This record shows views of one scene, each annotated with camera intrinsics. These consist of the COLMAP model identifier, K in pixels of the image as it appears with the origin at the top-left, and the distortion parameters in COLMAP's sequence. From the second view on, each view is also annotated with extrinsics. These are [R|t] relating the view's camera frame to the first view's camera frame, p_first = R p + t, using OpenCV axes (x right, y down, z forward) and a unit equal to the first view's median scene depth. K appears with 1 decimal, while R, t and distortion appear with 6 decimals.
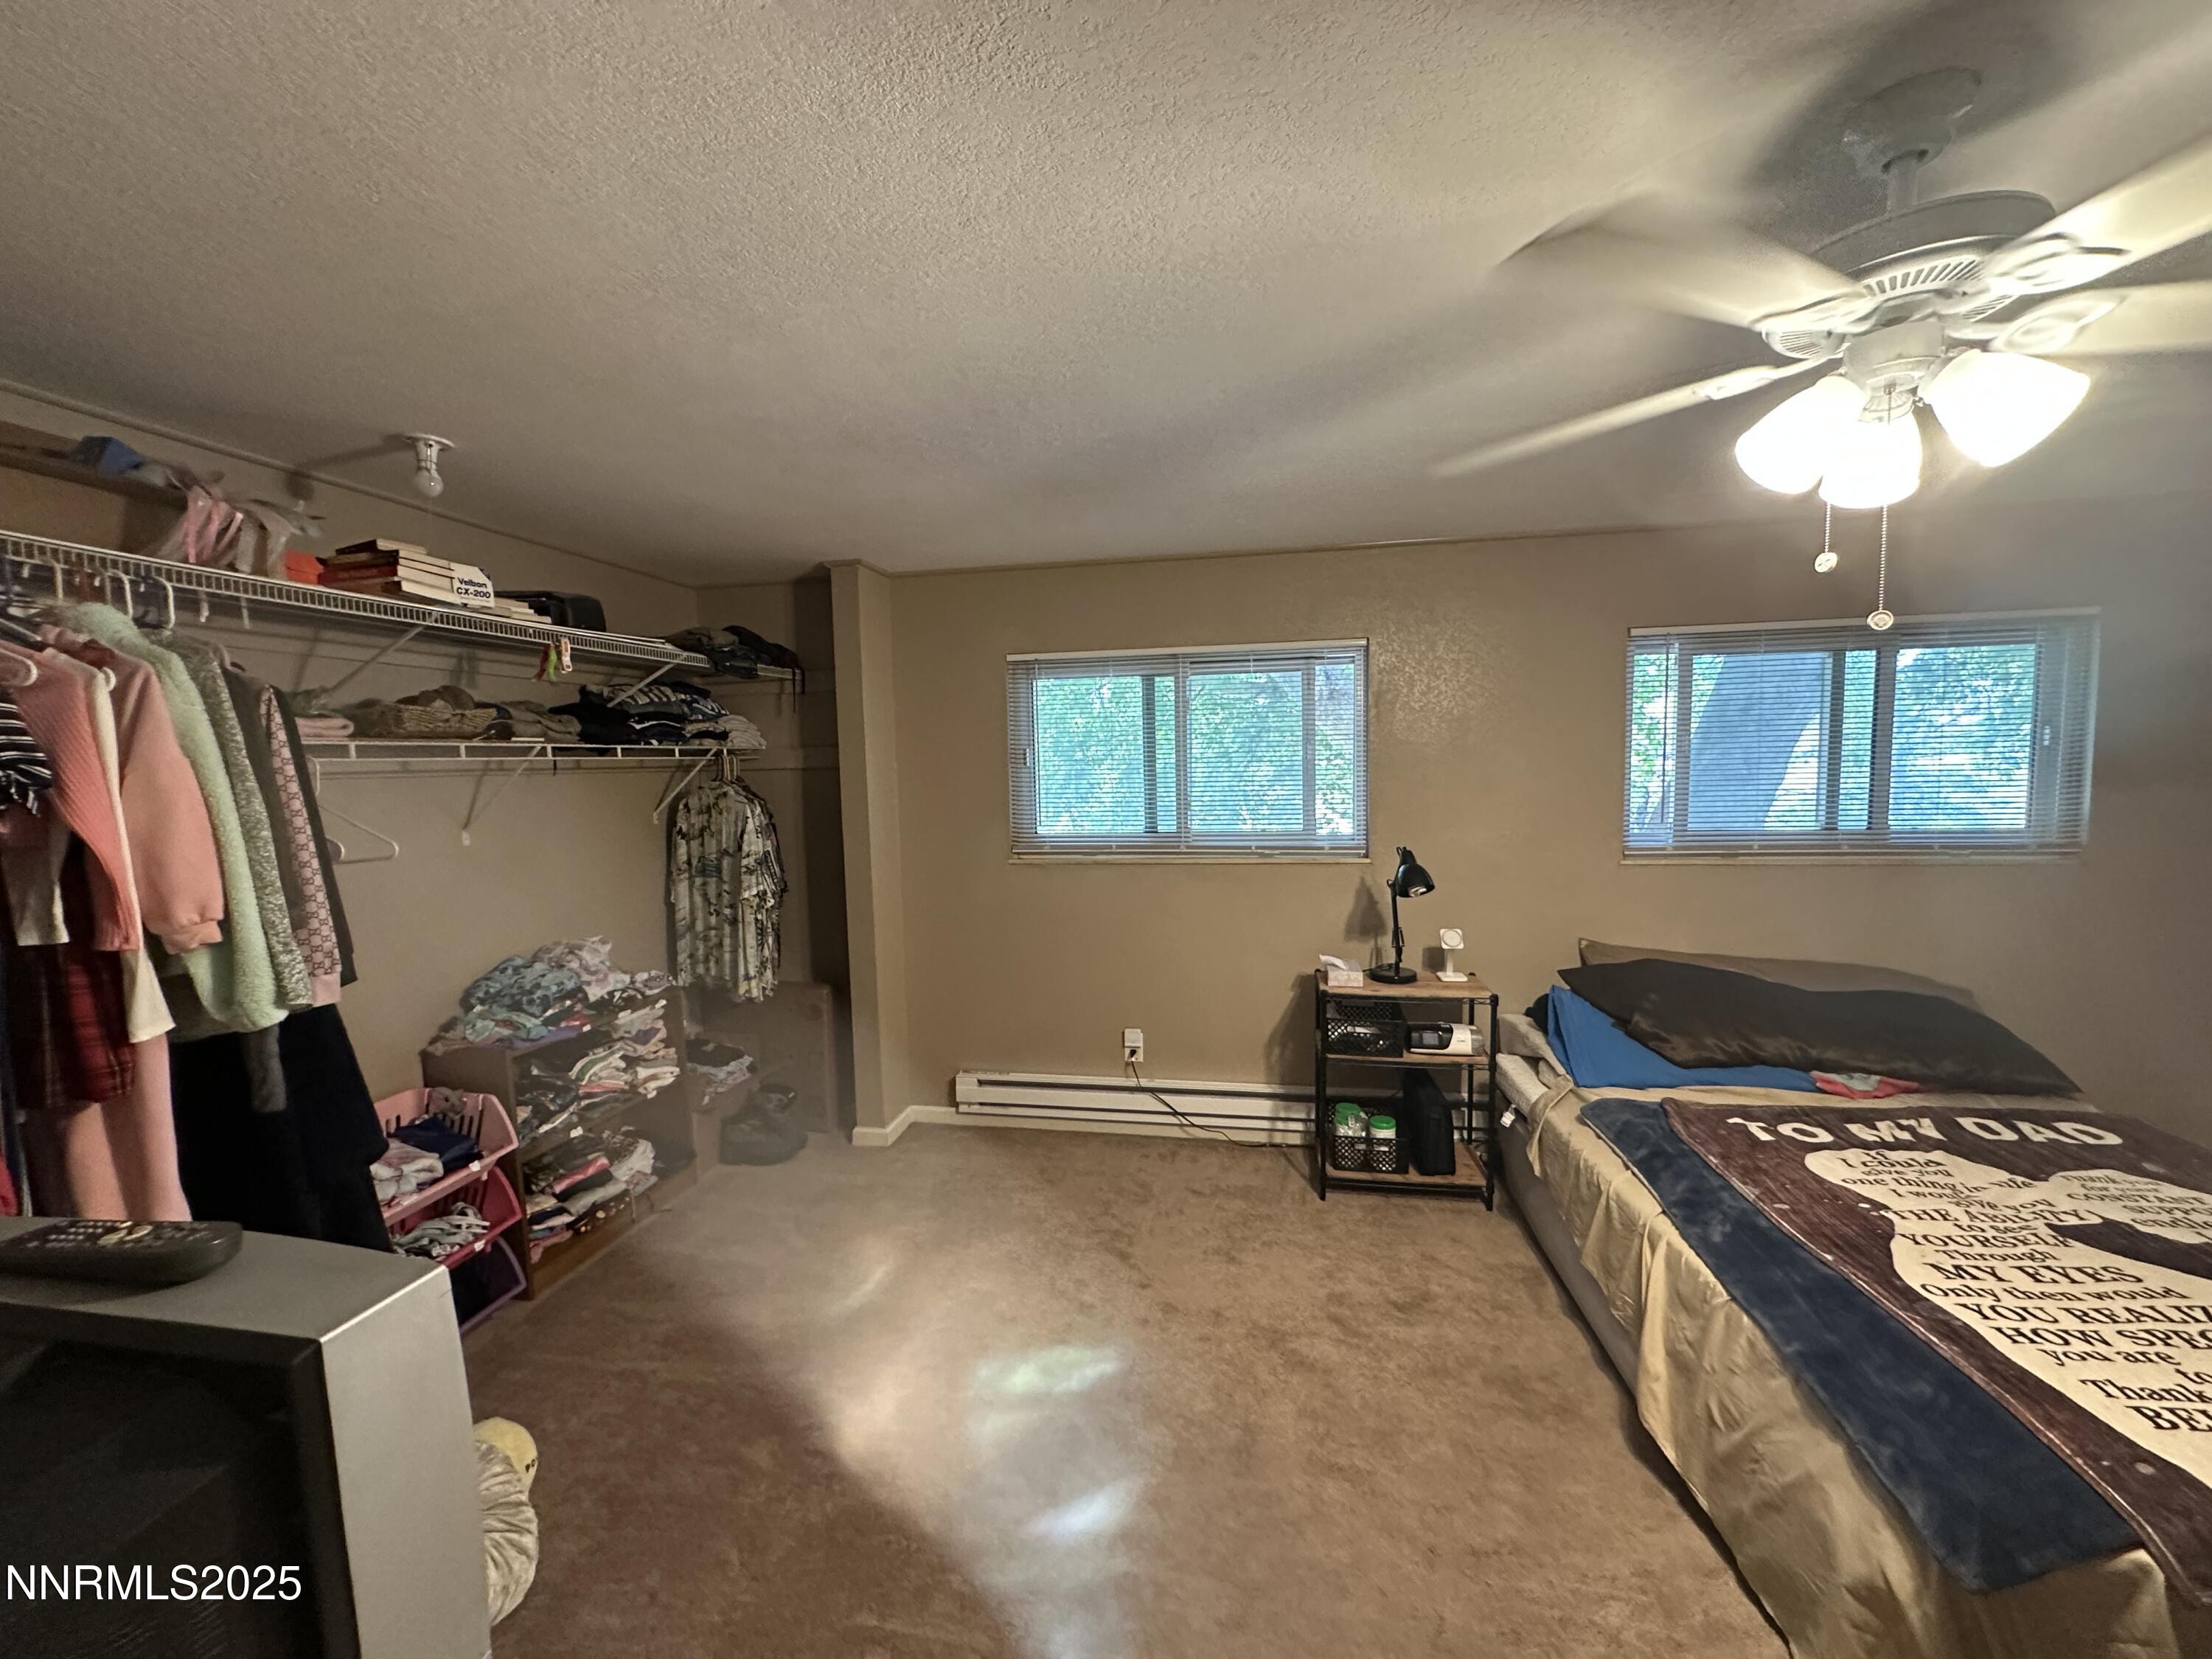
lens RADIAL K [[882.7, 0, 1104.3], [0, 882.7, 830.2], [0, 0, 1]] dist [-0.003803, 0.000847]
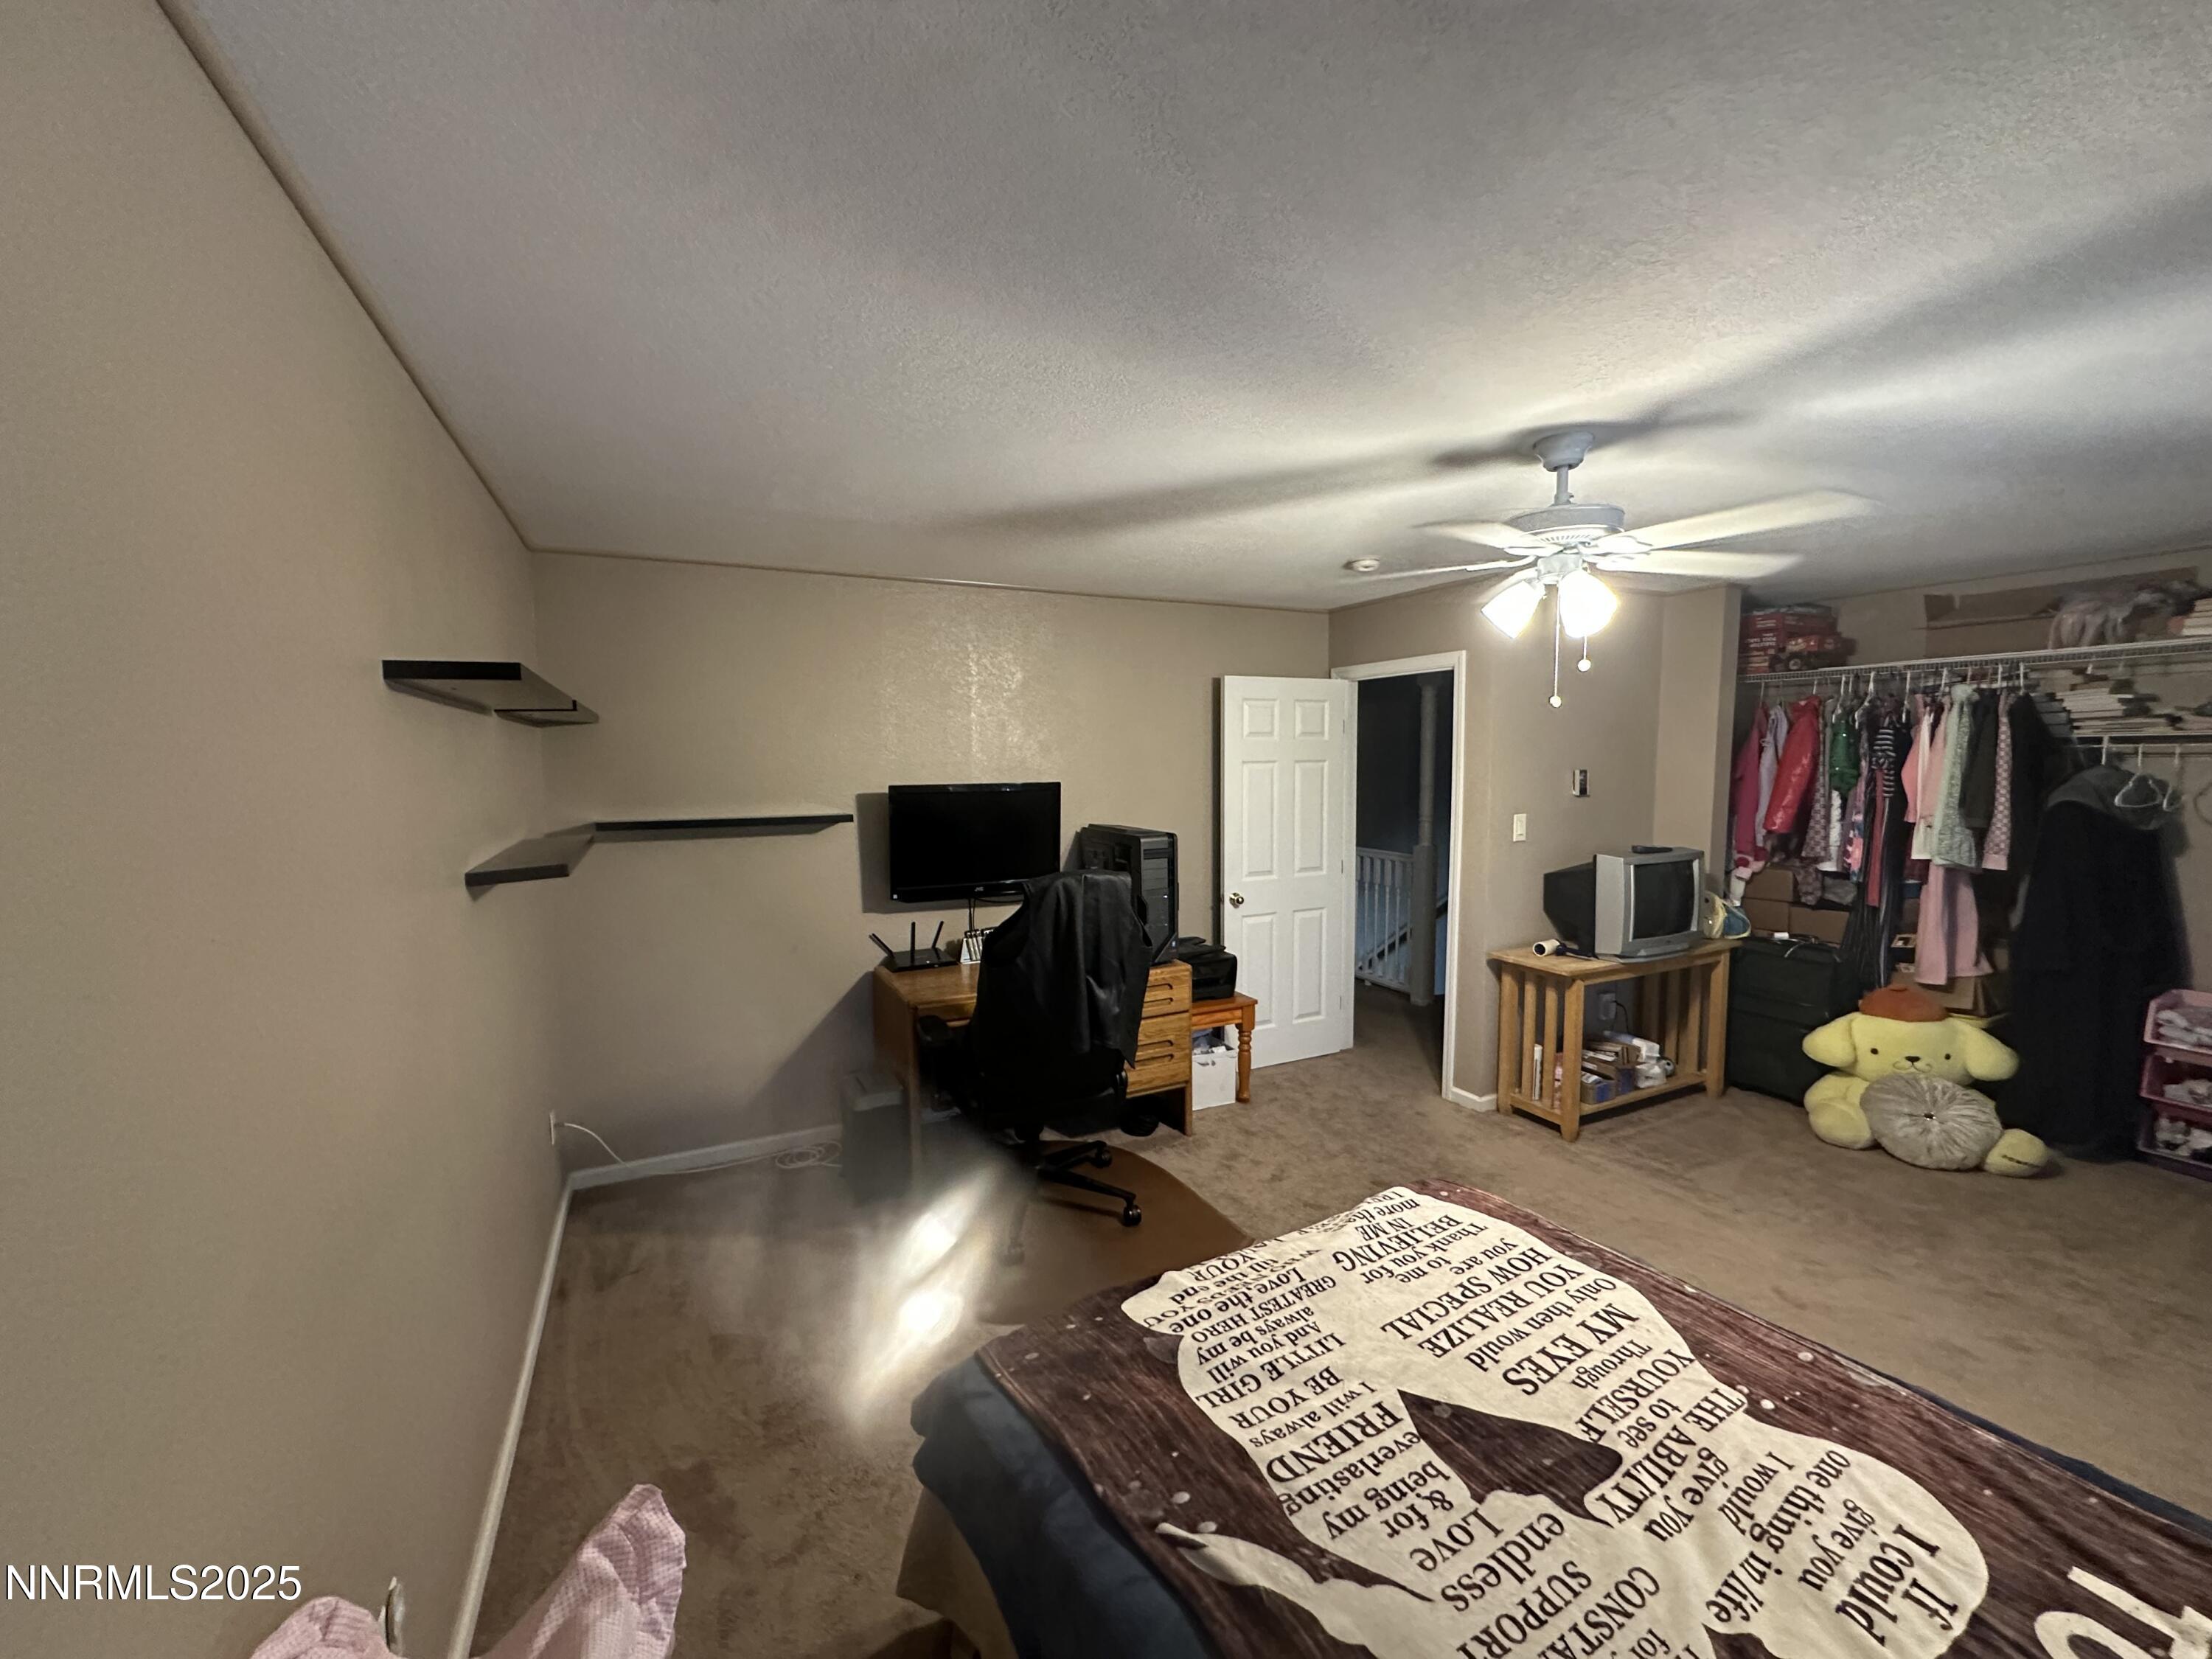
lens RADIAL K [[885.1, 0, 1106.0], [0, 885.1, 829.5], [0, 0, 1]] dist [-0.002427, 0.000320]
pose [[-0.800125, 0.077911, -0.594751, 1.279584], [-0.021408, 0.987188, 0.158120, -0.111246], [0.599451, 0.139248, -0.788206, 0.889532]]
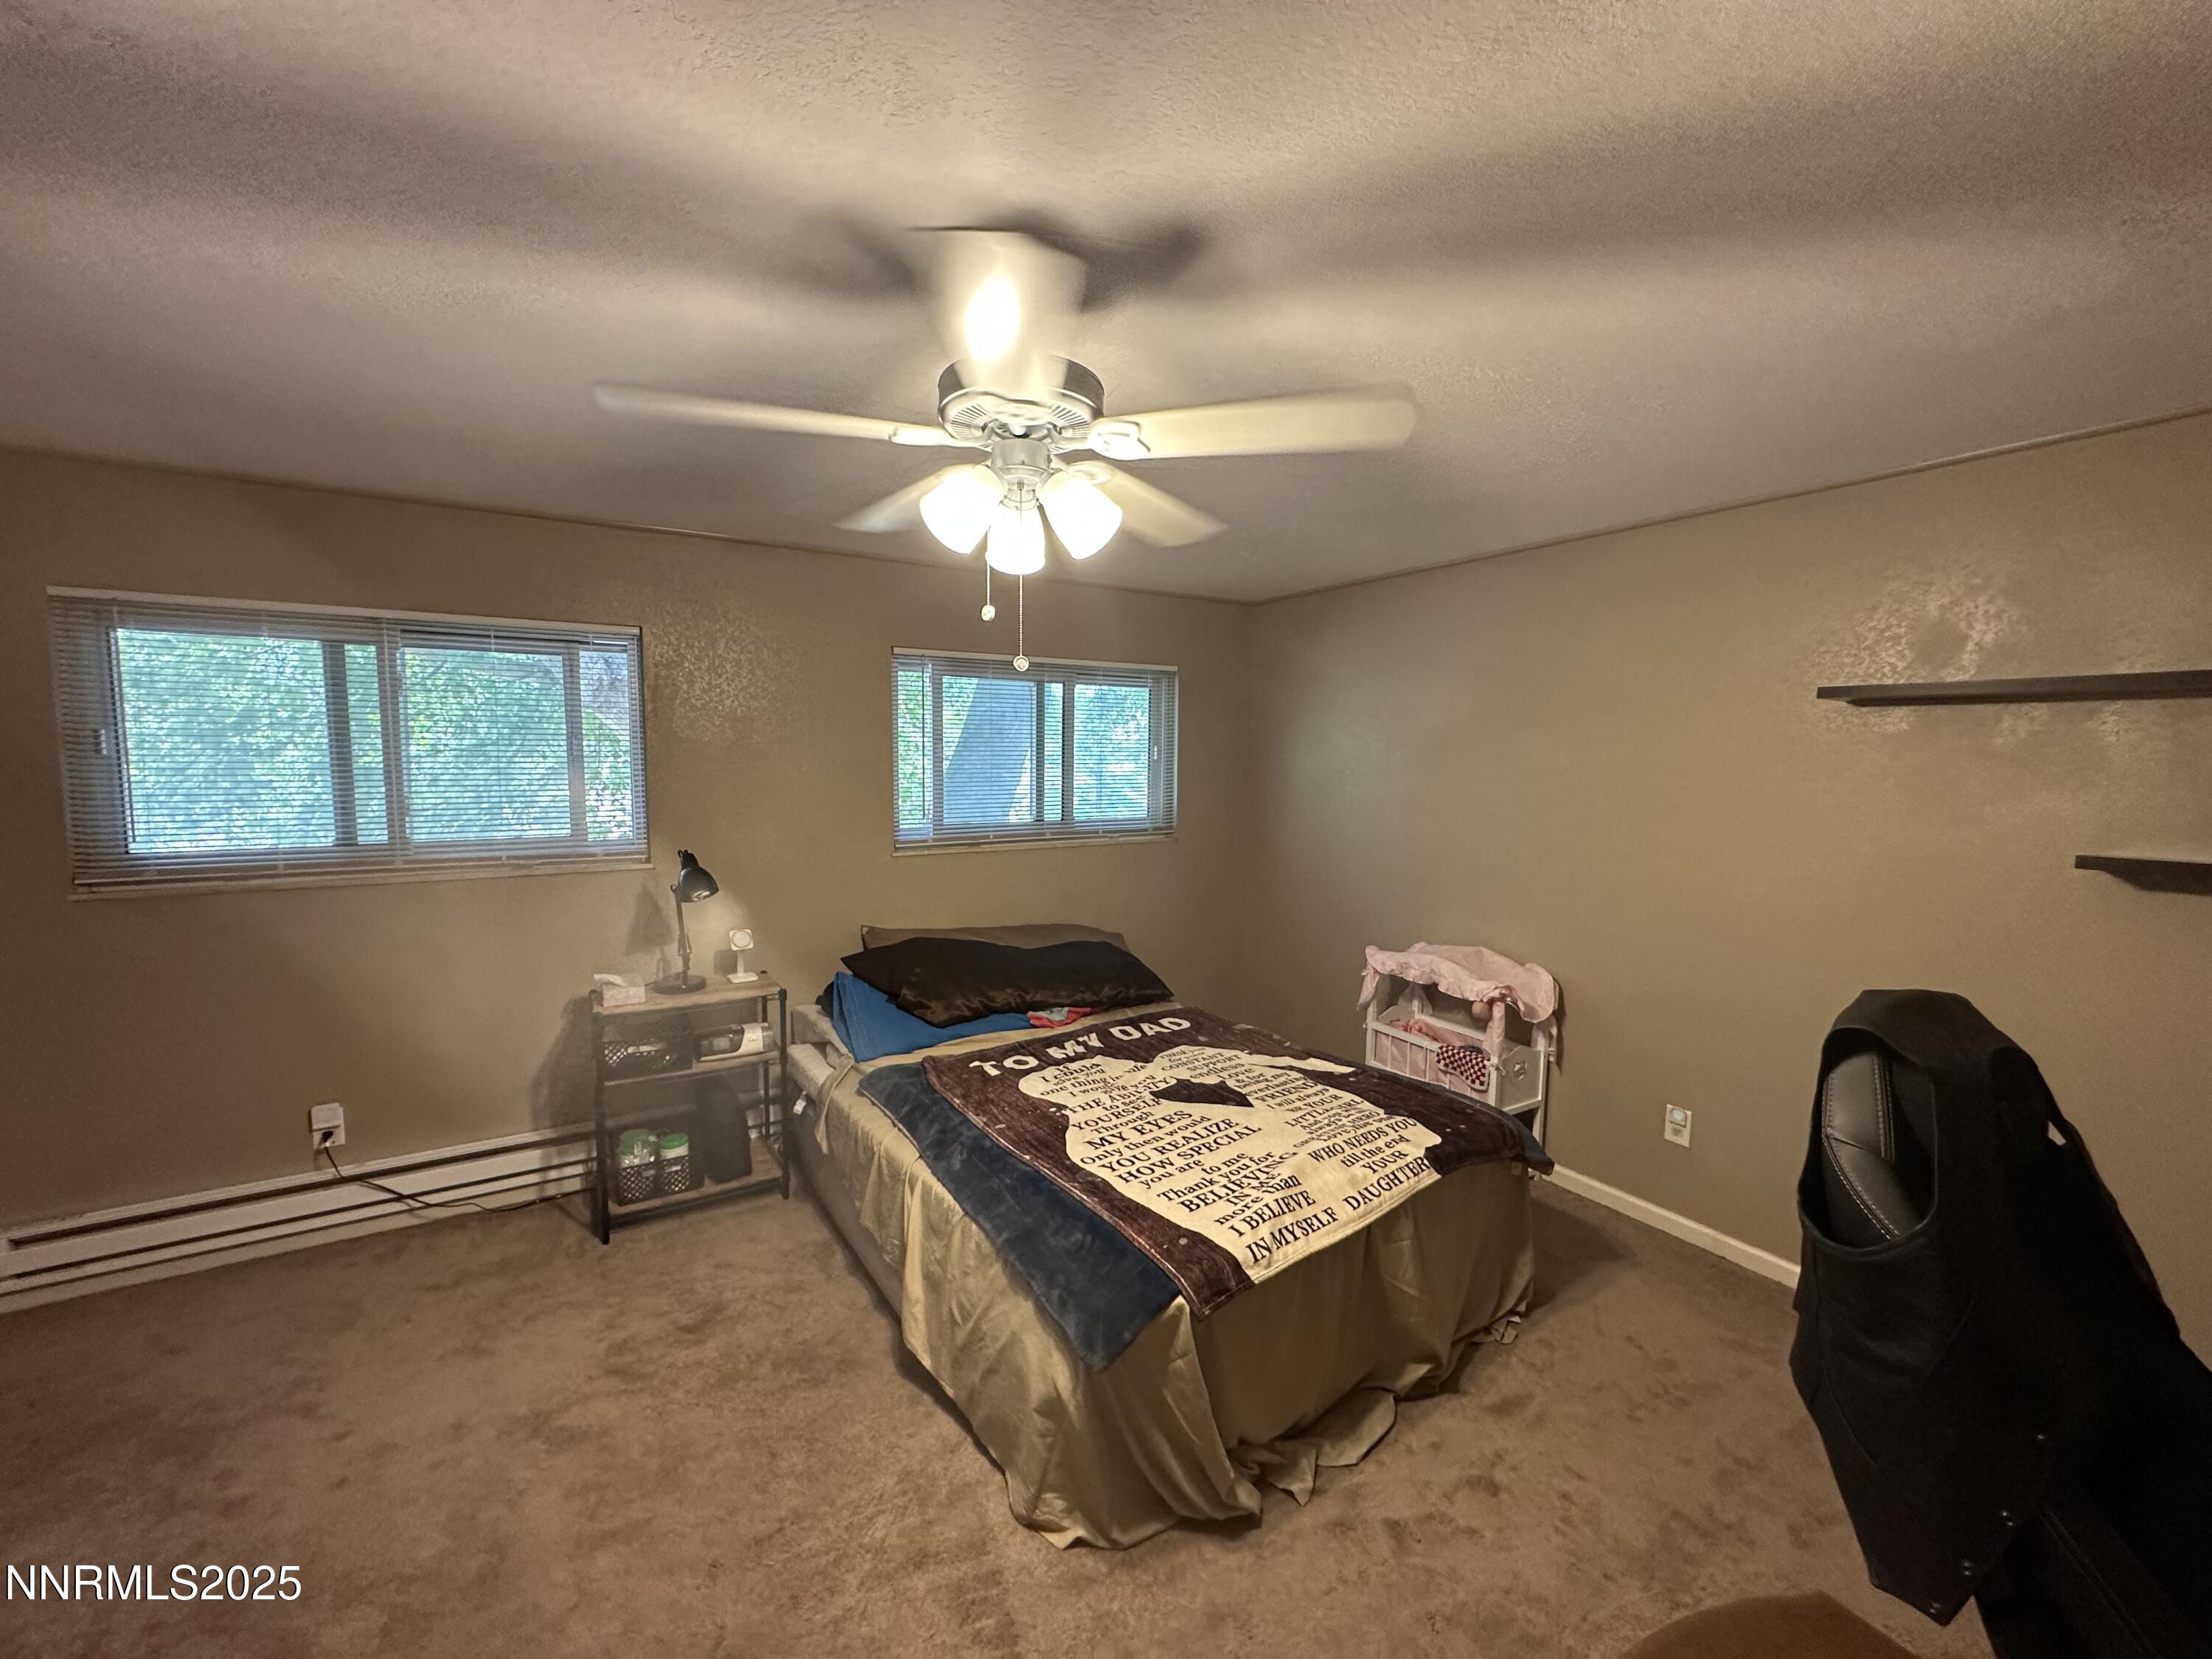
lens RADIAL K [[882.7, 0, 1104.3], [0, 882.7, 830.2], [0, 0, 1]] dist [-0.003803, 0.000847]
pose [[0.741473, -0.030600, 0.670284, 0.041080], [0.028773, 0.999491, 0.013801, -0.003110], [-0.670365, 0.009053, 0.741976, -0.020767]]
